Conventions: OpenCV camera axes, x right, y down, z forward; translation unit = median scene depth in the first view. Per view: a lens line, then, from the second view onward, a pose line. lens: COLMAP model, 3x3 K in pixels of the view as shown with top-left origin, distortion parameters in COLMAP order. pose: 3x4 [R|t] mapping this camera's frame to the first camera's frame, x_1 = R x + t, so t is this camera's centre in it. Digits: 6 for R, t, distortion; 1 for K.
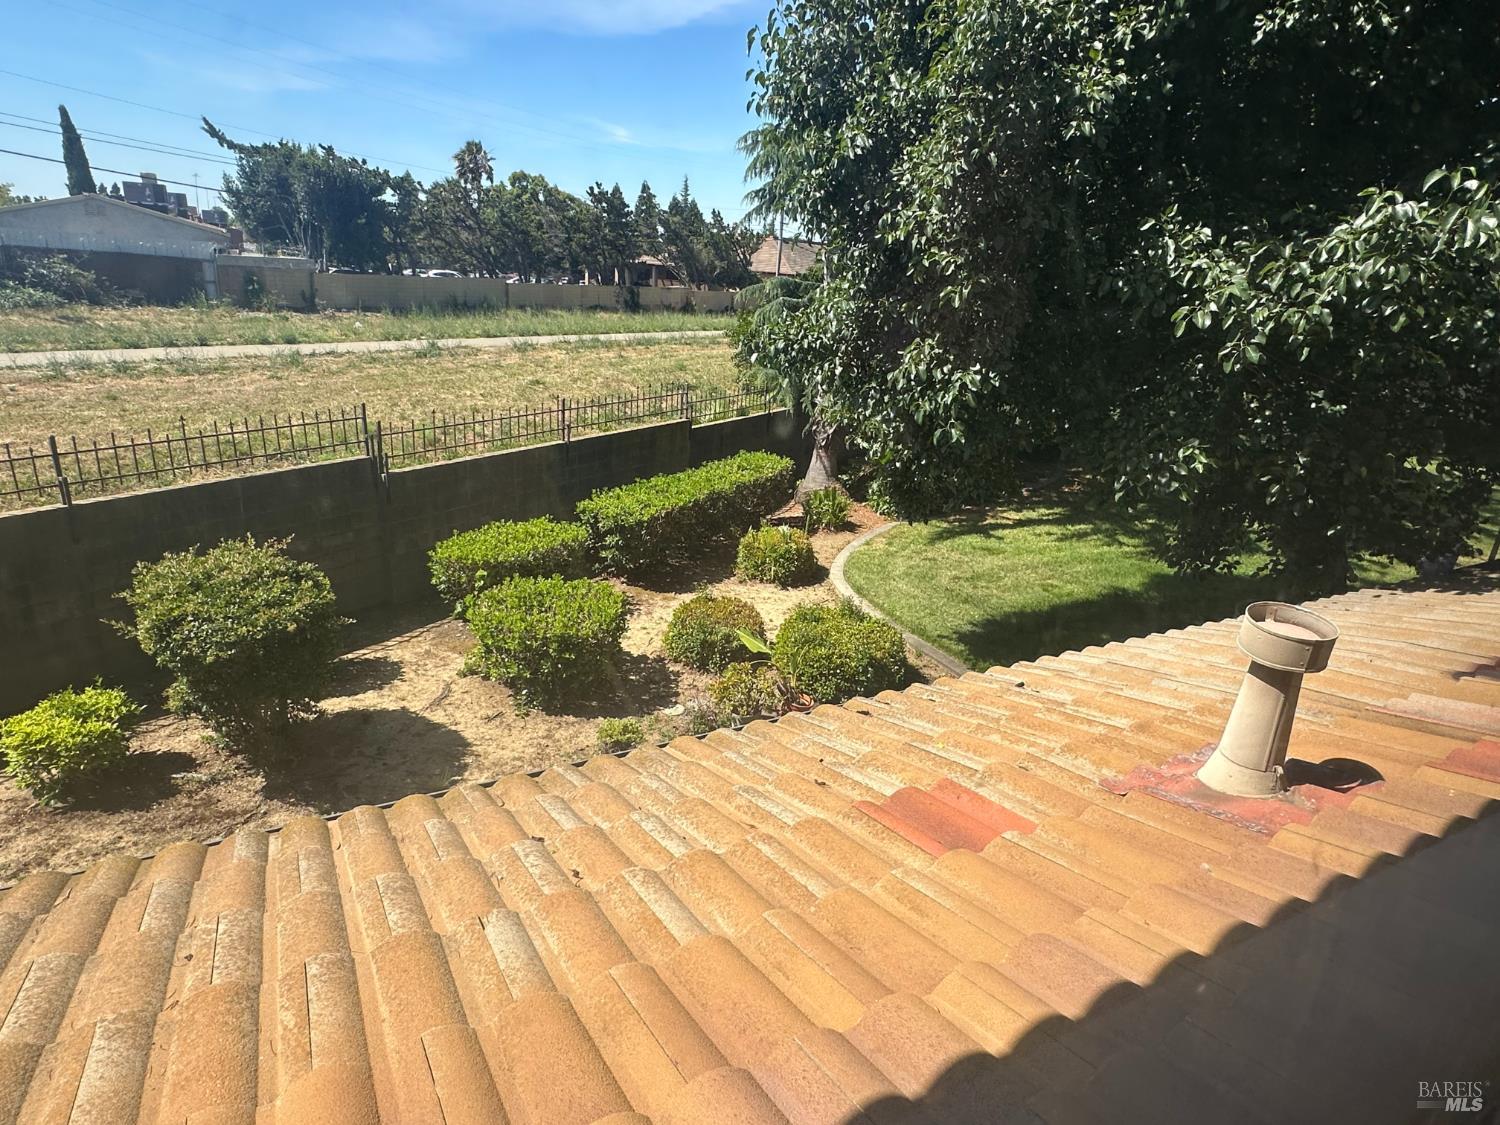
lens RADIAL K [[854.6, 0, 749.9], [0, 854.6, 566.6], [0, 0, 1]] dist [-0.004983, 0.002562]
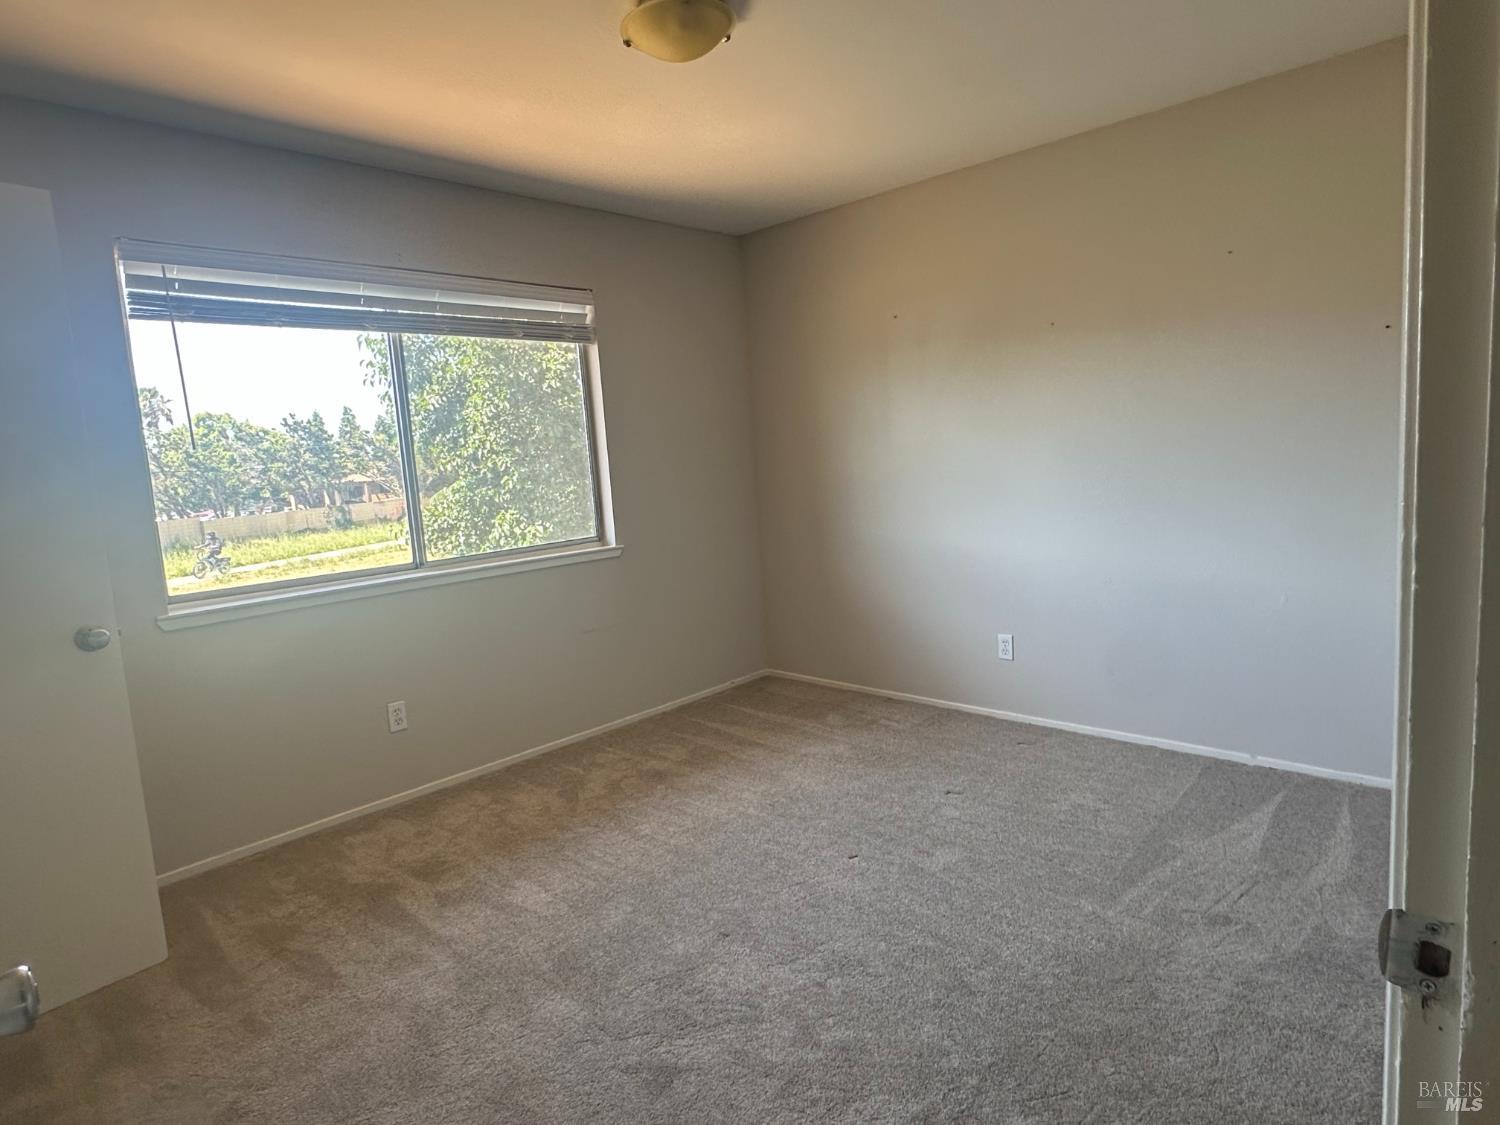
lens RADIAL K [[854.6, 0, 761.1], [0, 854.6, 560.4], [0, 0, 1]] dist [-0.004983, 0.002562]
pose [[0.940206, -0.167105, 0.296798, 0.018067], [0.225108, 0.958803, -0.173271, 0.021327], [-0.255616, 0.229722, 0.939089, -0.060818]]
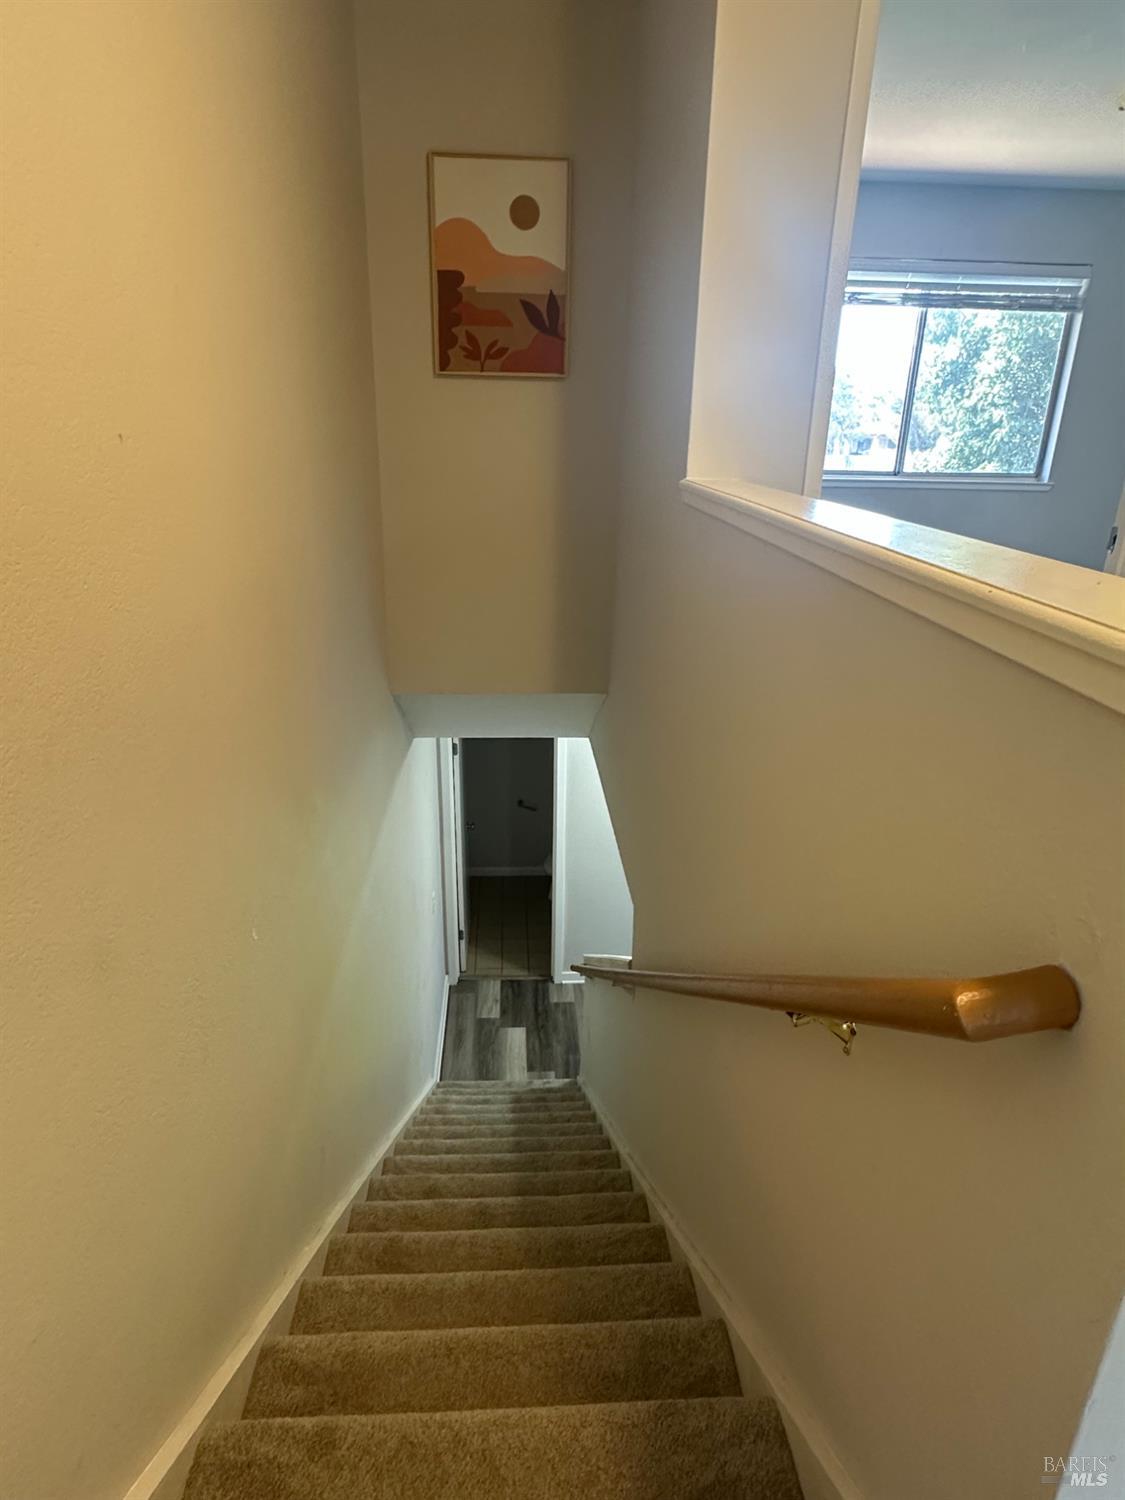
lens RADIAL K [[854.6, 0, 559.8], [0, 854.6, 748.2], [0, 0, 1]] dist [-0.004983, 0.002562]
pose [[0.900974, 0.103754, -0.421284, 0.022920], [-0.100816, 0.994473, 0.029312, 0.038392], [0.421997, 0.016063, 0.906455, -0.101666]]
